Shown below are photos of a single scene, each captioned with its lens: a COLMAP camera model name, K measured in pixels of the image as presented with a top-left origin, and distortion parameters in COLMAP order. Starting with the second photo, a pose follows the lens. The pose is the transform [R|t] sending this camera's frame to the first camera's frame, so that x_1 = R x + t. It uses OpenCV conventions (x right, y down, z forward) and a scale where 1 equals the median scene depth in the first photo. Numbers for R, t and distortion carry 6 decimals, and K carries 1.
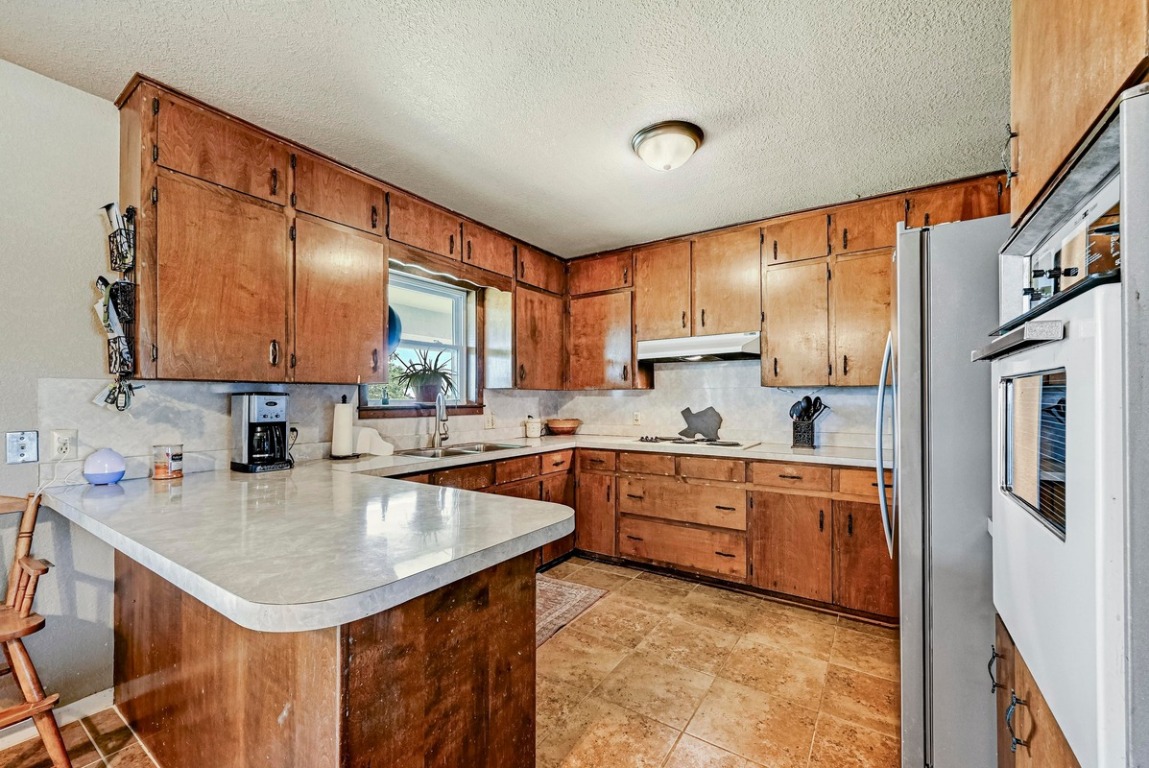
lens RADIAL K [[455.9, 0, 576.3], [0, 455.9, 398.8], [0, 0, 1]] dist [-0.000187, 0.000083]
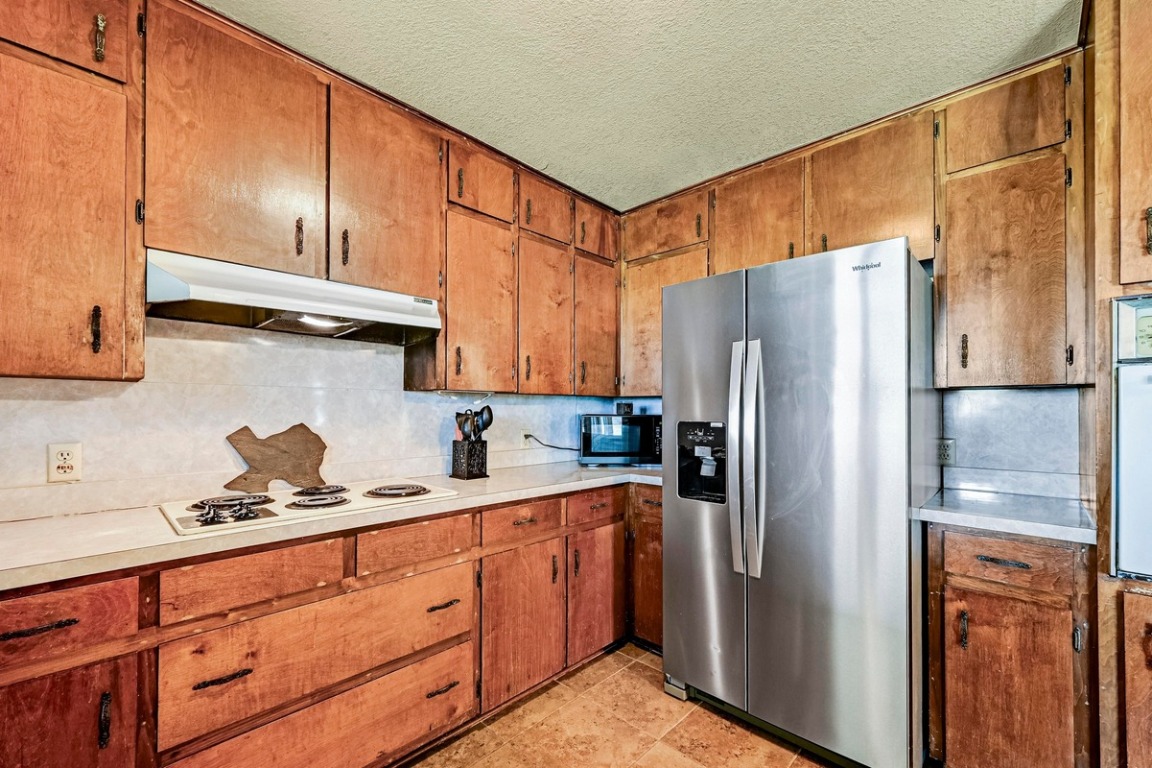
lens RADIAL K [[474.1, 0, 578.2], [0, 474.1, 407.3], [0, 0, 1]] dist [-0.000655, -0.000002]
pose [[0.170884, 0.008028, 0.985258, -0.204609], [-0.003922, 0.999964, -0.007467, 0.001960], [-0.985283, -0.002588, 0.170909, 0.700937]]
